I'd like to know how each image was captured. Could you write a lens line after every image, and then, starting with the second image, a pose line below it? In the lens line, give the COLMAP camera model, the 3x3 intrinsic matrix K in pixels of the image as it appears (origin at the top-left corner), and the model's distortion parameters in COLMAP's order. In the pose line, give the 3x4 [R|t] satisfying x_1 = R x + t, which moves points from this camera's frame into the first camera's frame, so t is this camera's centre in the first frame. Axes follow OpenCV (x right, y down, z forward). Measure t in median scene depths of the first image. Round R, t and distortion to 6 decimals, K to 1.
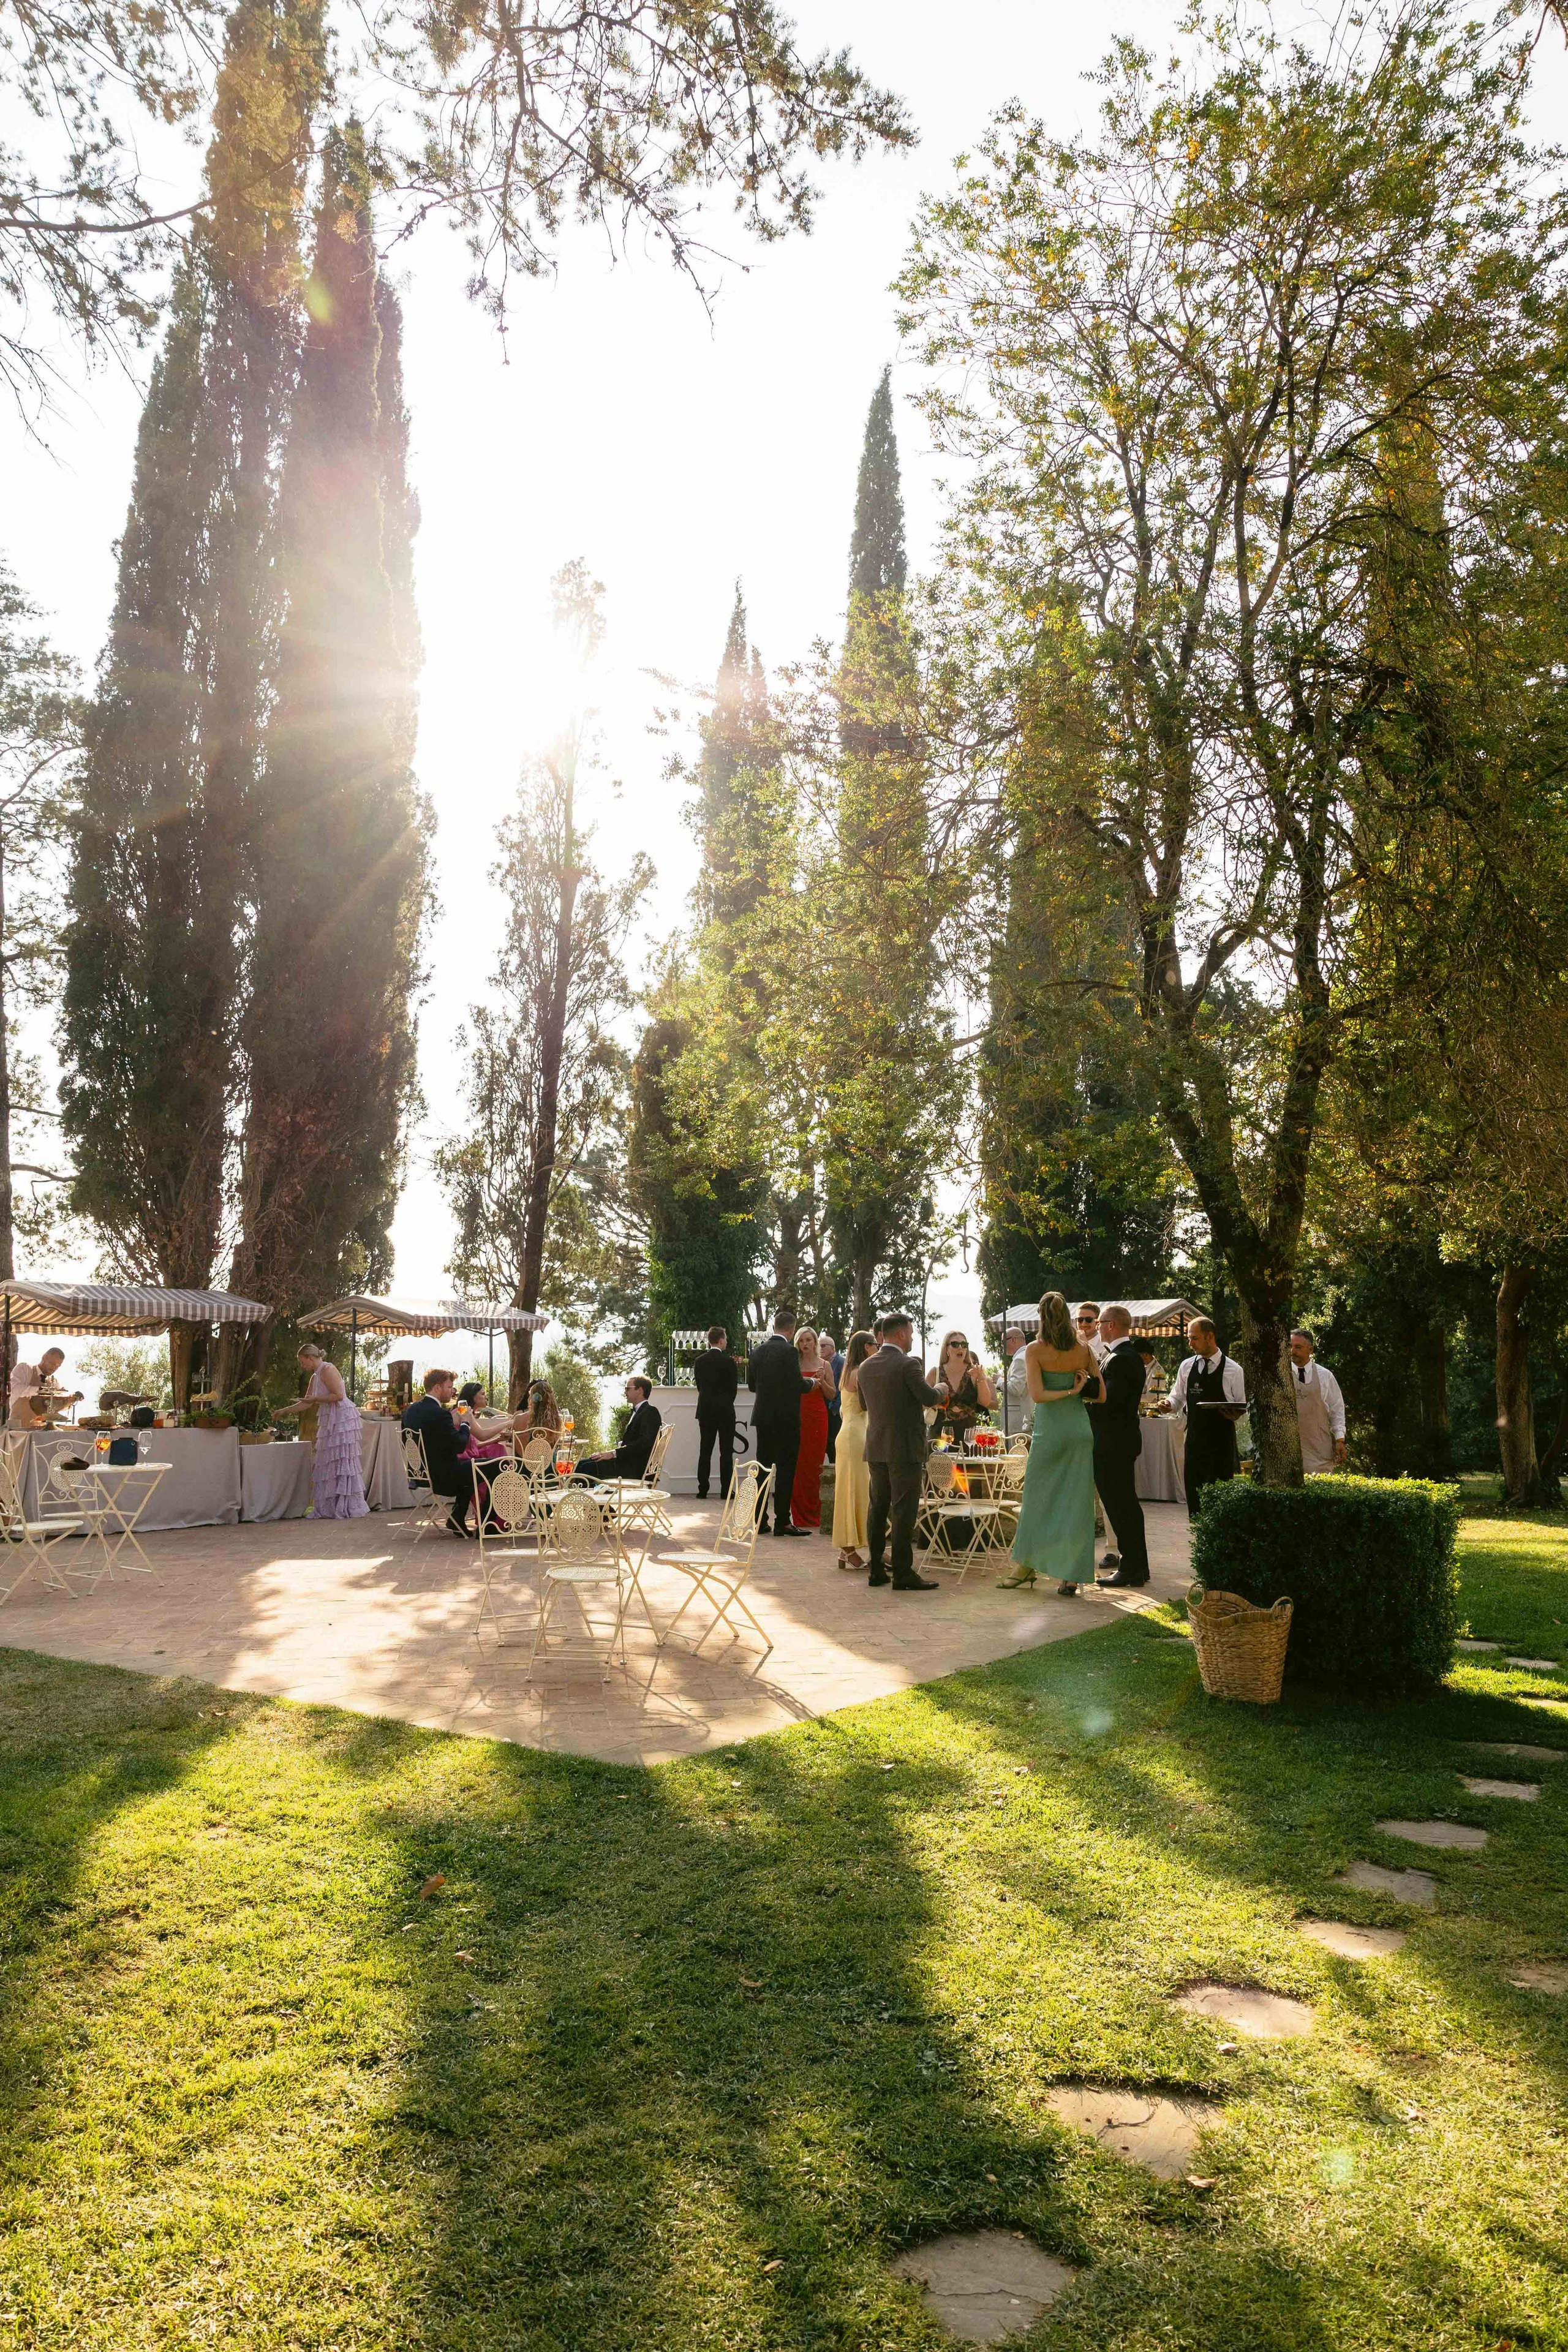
lens RADIAL K [[1629.7, 0, 784.0], [0, 1629.7, 1176.0], [0, 0, 1]] dist [0.004251, -0.004156]
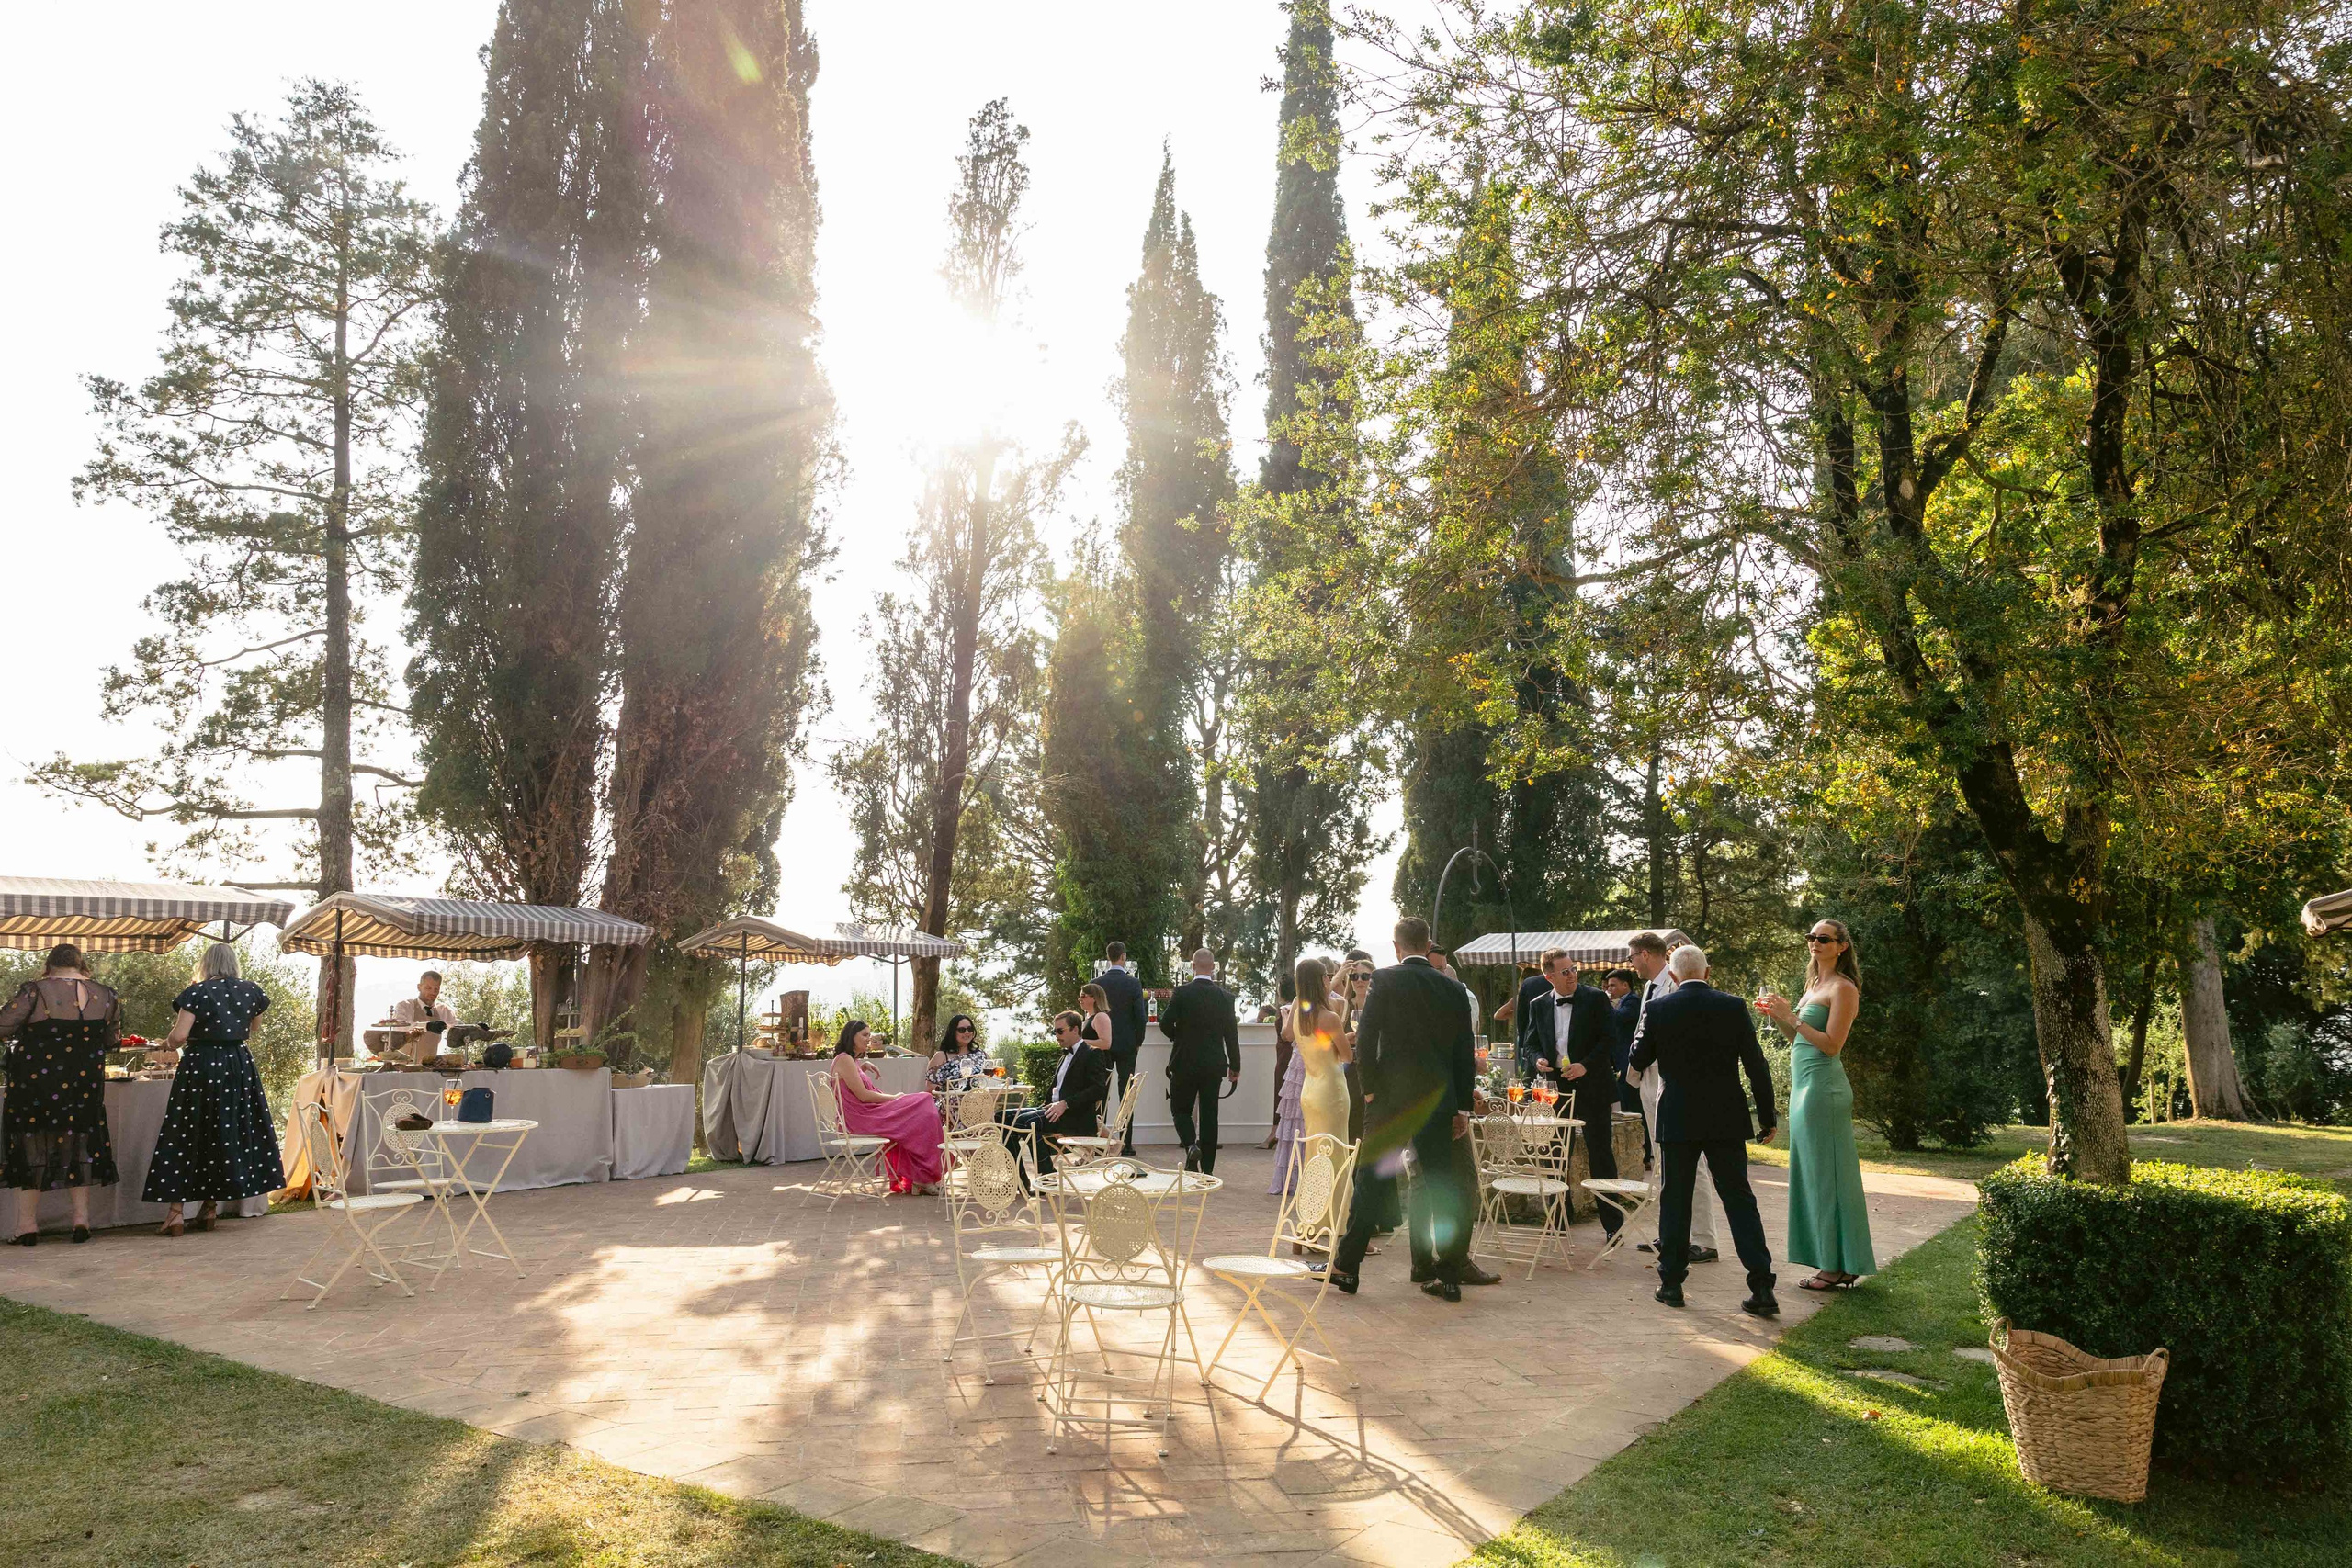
lens RADIAL K [[1621.7, 0, 1168.4], [0, 1621.7, 782.5], [0, 0, 1]] dist [0.004791, -0.003654]
pose [[0.999780, 0.010830, 0.017987, -0.046498], [-0.010547, 0.999820, -0.015746, 0.011549], [-0.018154, 0.015552, 0.999714, 0.111268]]
